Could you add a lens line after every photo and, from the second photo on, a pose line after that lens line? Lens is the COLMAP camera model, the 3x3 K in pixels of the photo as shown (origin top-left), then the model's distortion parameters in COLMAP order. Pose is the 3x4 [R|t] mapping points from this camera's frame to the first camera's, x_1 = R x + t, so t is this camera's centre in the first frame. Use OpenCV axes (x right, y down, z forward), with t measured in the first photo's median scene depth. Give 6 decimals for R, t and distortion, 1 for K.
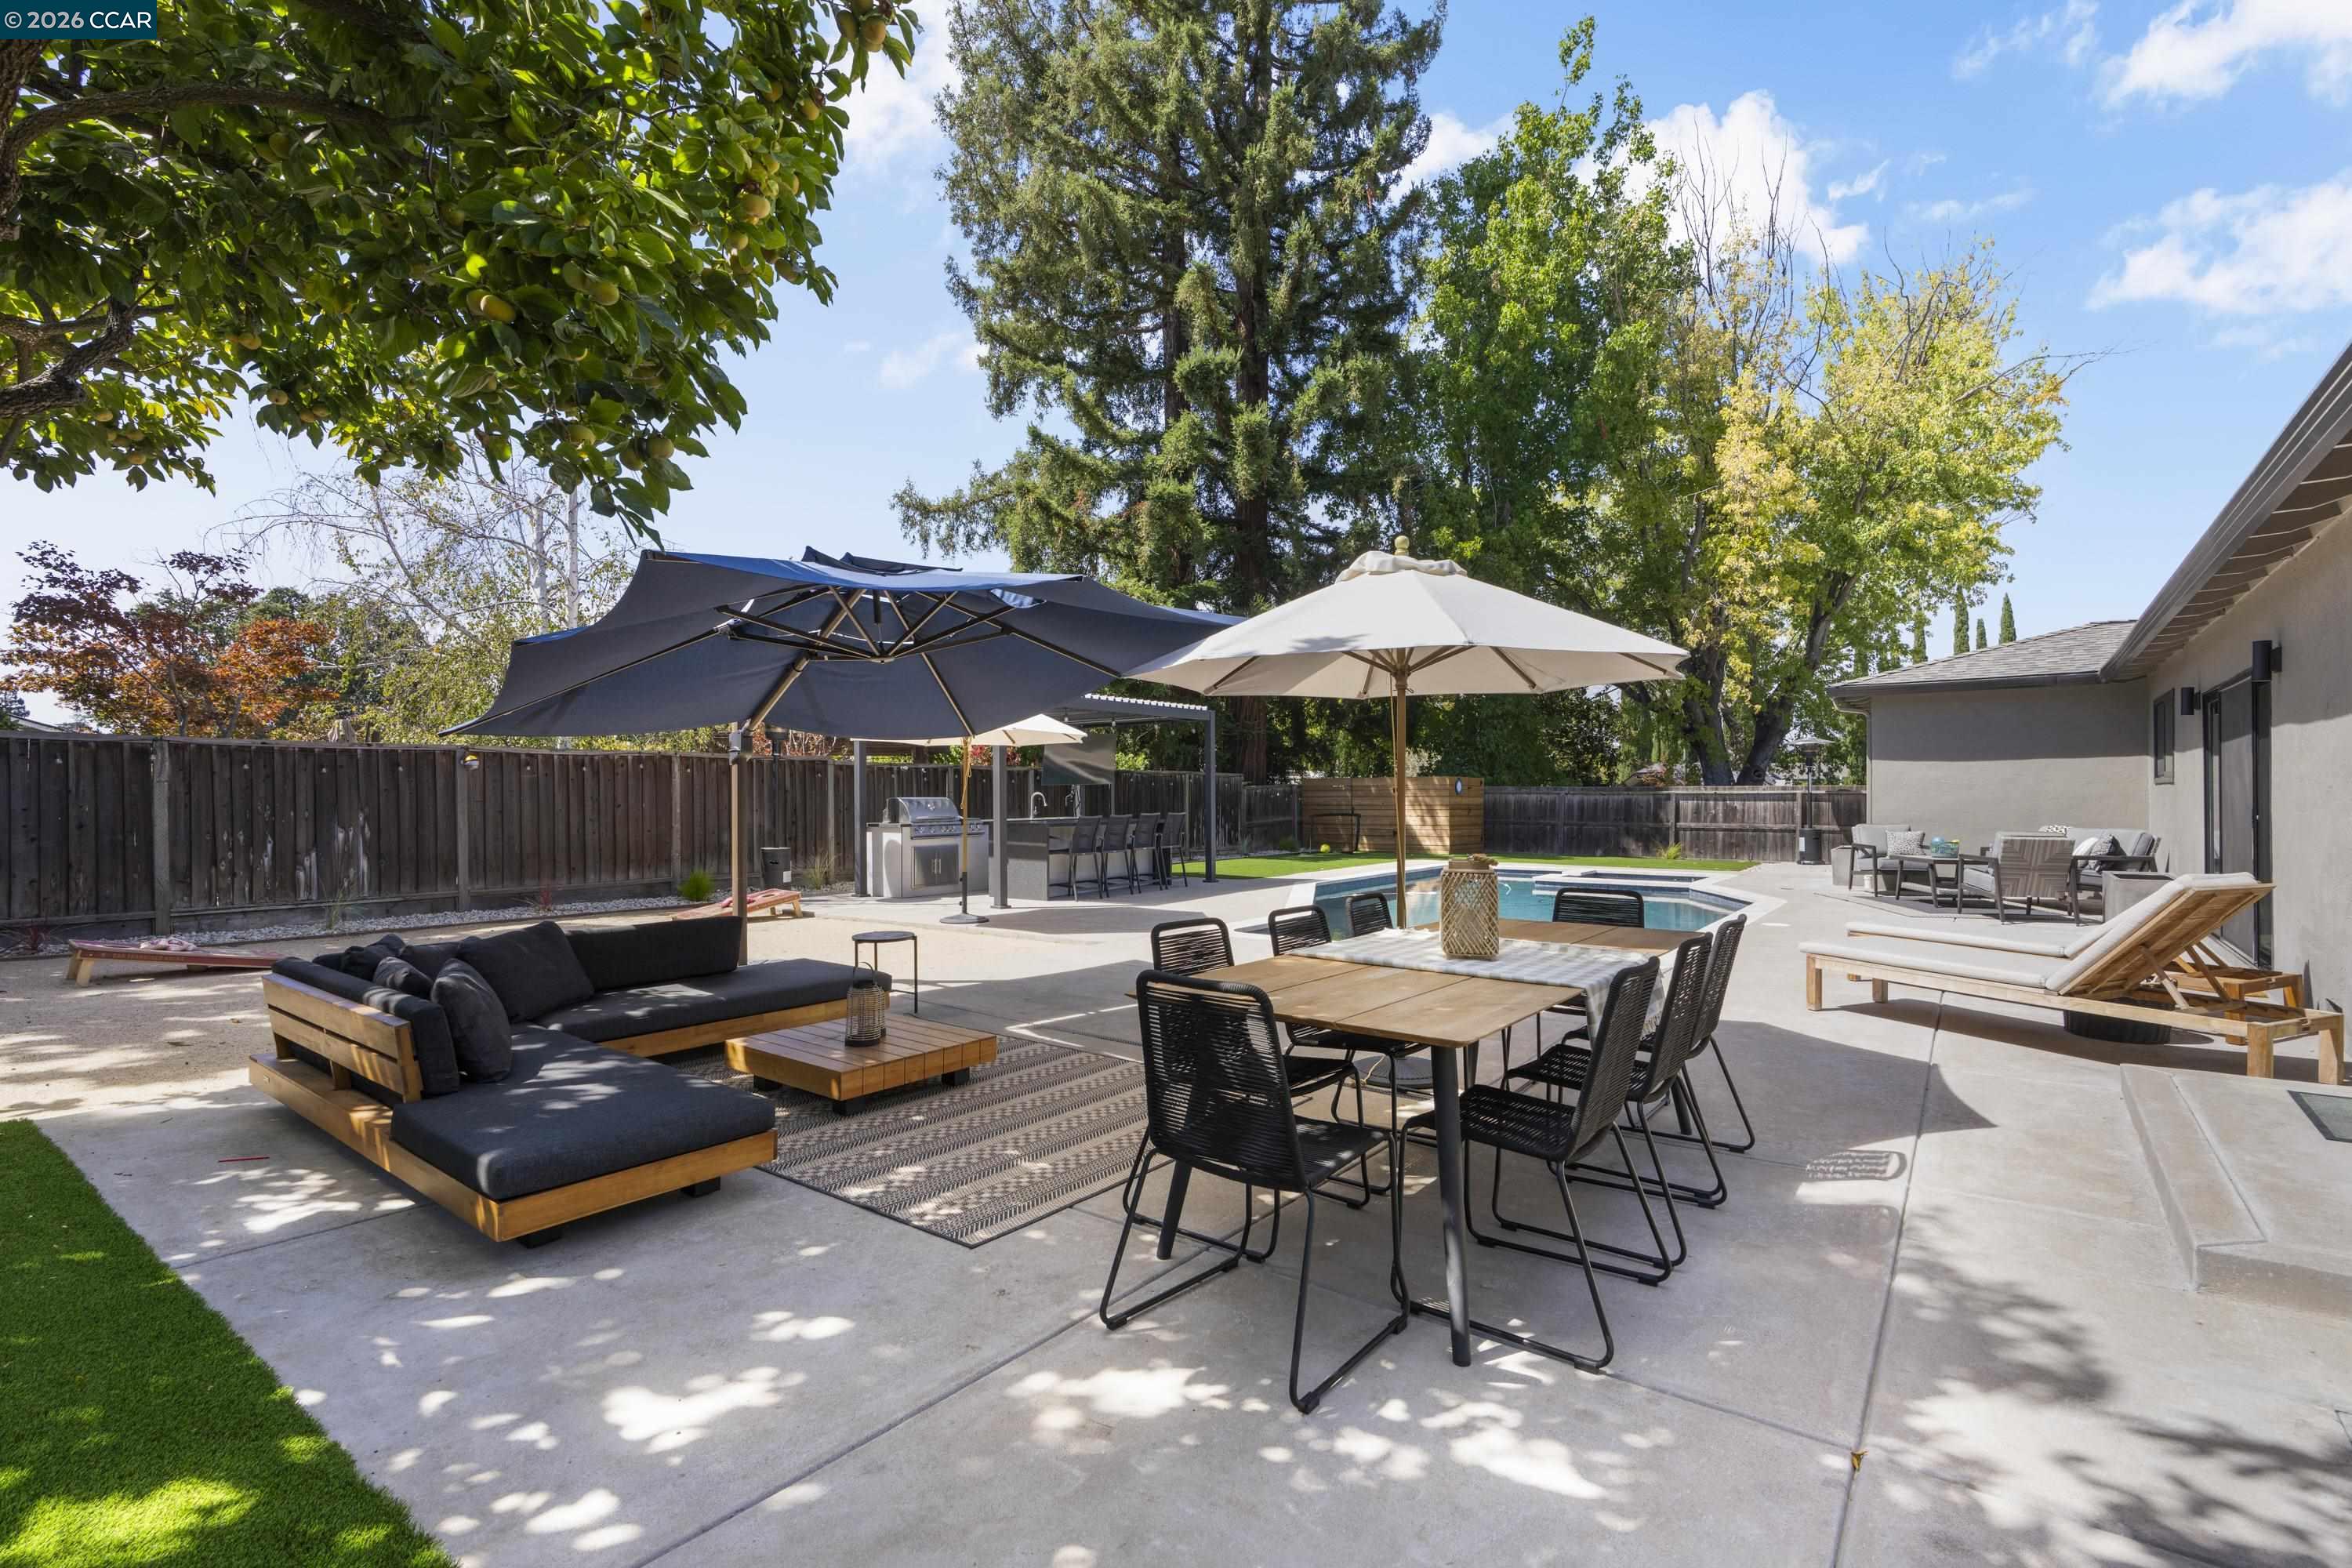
lens RADIAL K [[1055.3, 0, 1177.5], [0, 1055.3, 793.7], [0, 0, 1]] dist [-0.005195, 0.000663]
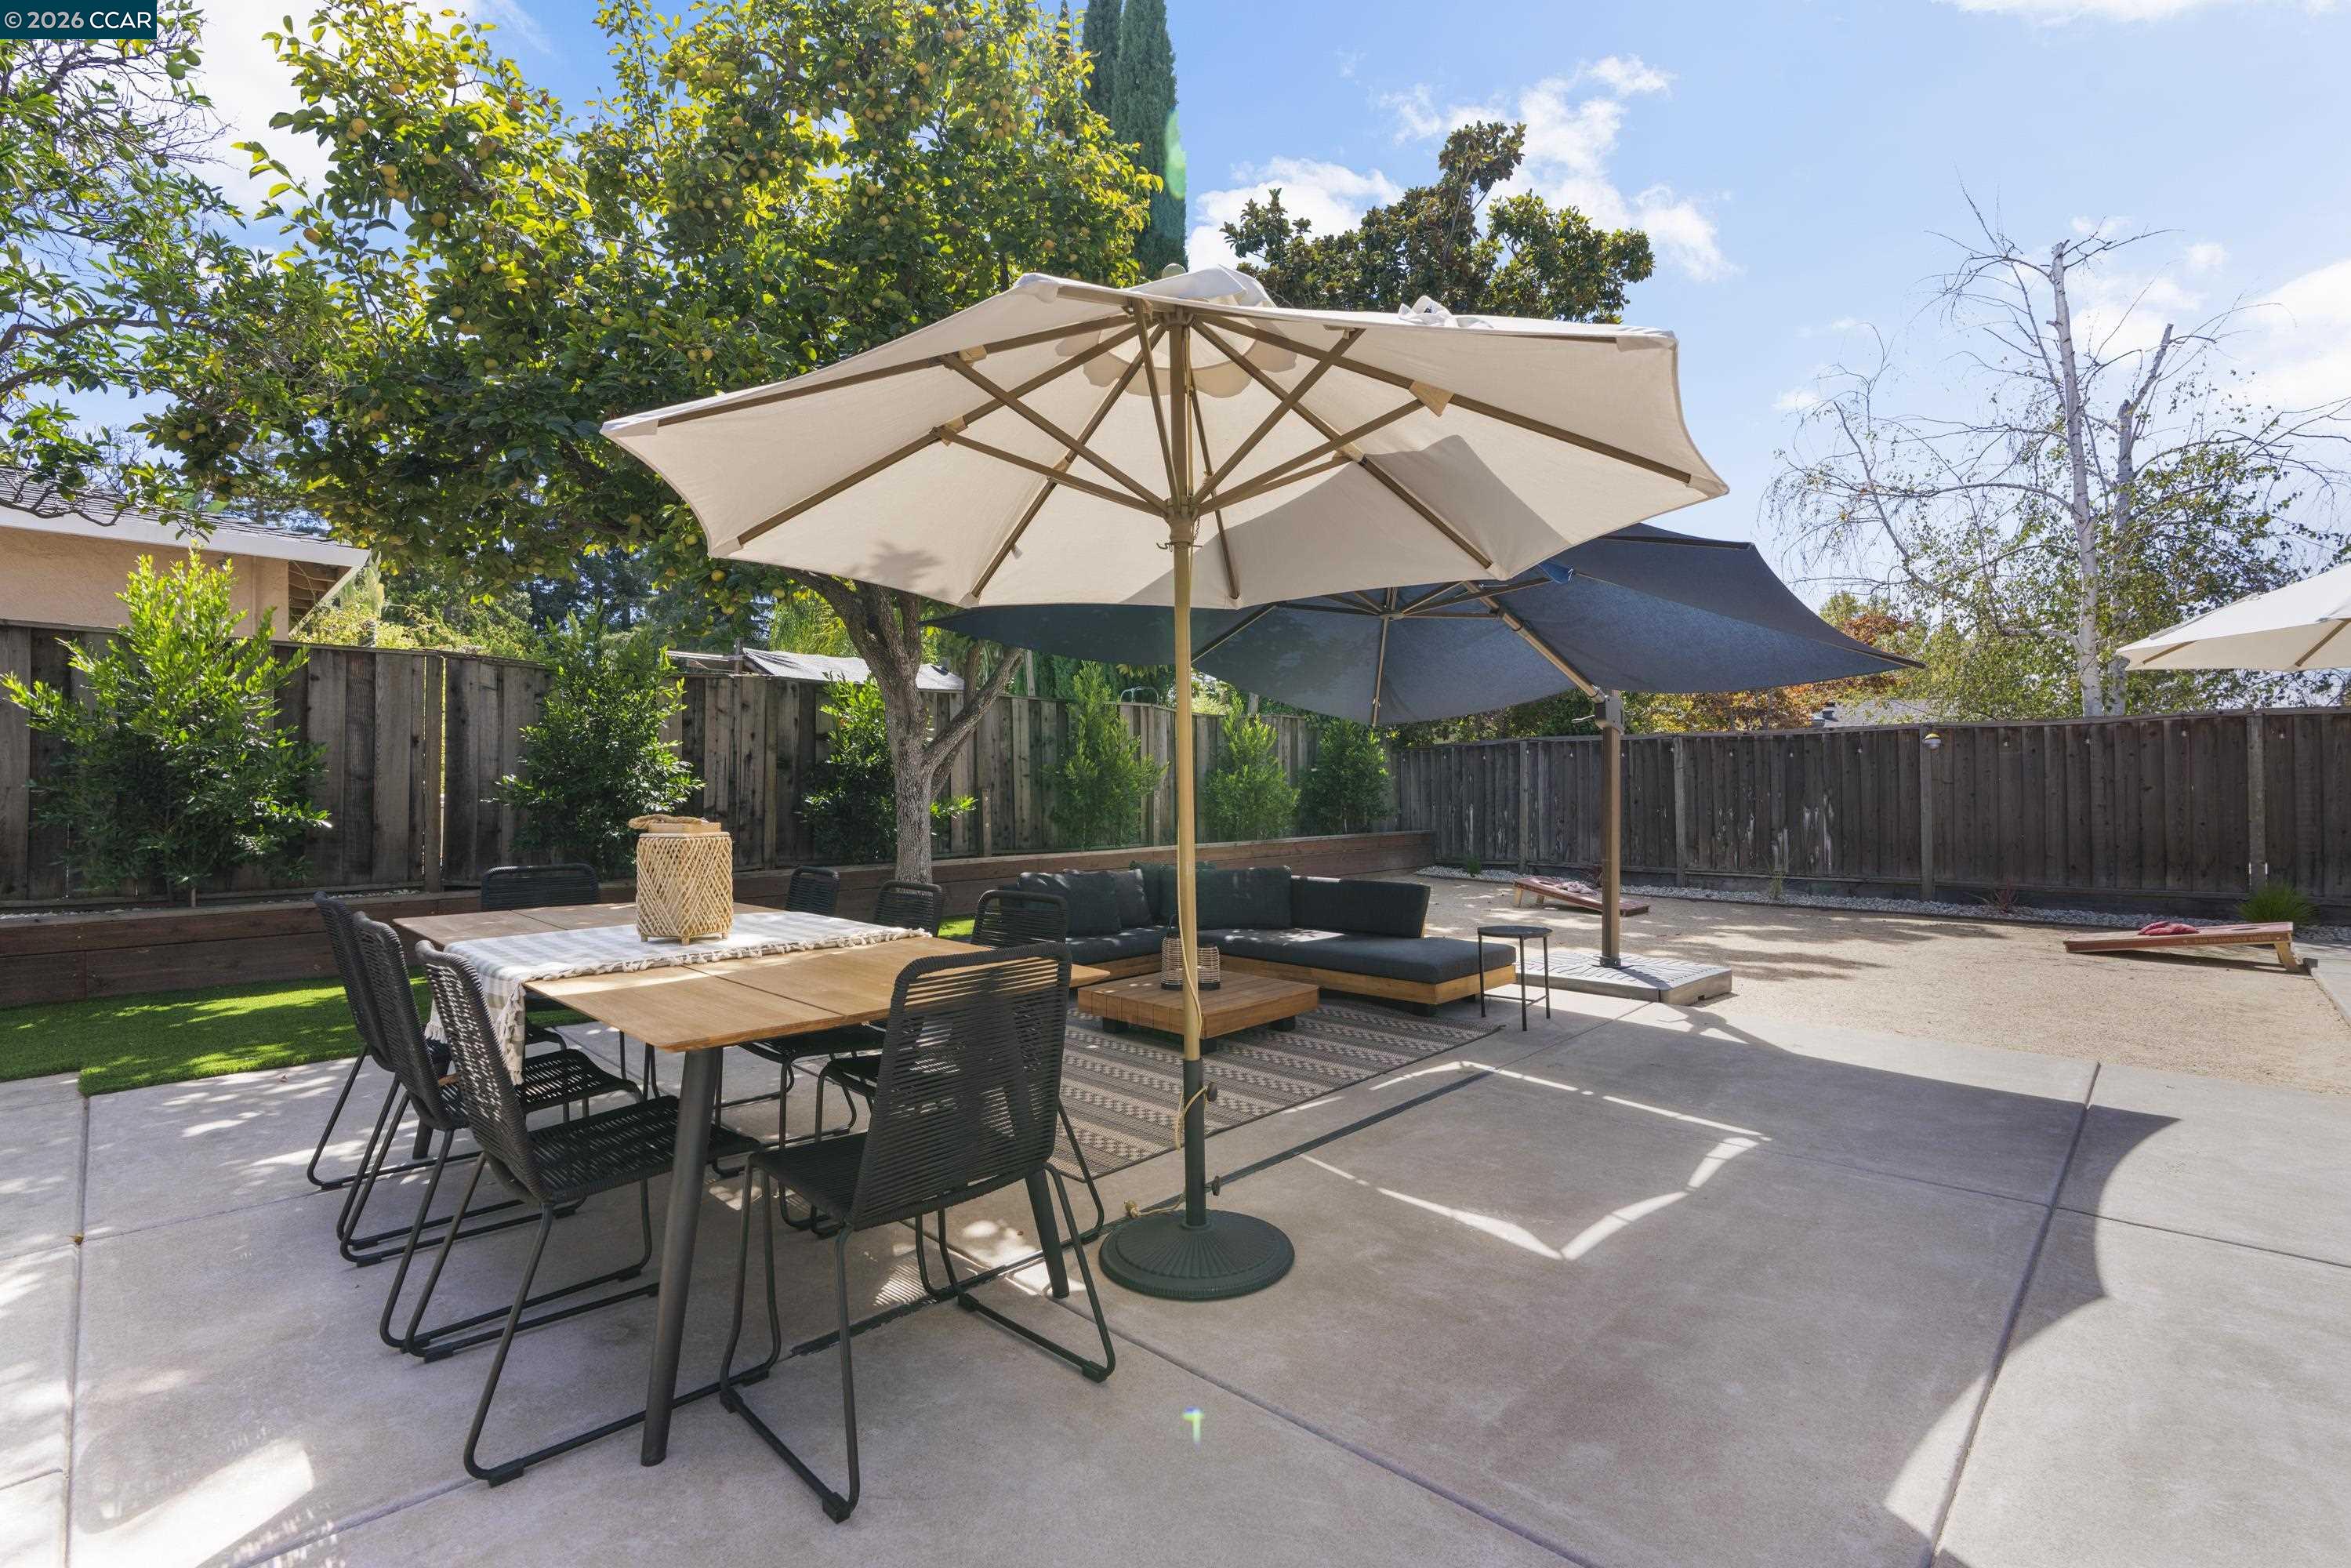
lens RADIAL K [[1054.9, 0, 1176.9], [0, 1054.9, 783.6], [0, 0, 1]] dist [-0.005195, 0.000663]
pose [[-0.112952, -0.007526, -0.993572, 0.343495], [0.004986, 0.999954, -0.008141, 0.013042], [0.993588, -0.005874, -0.112909, 0.479321]]
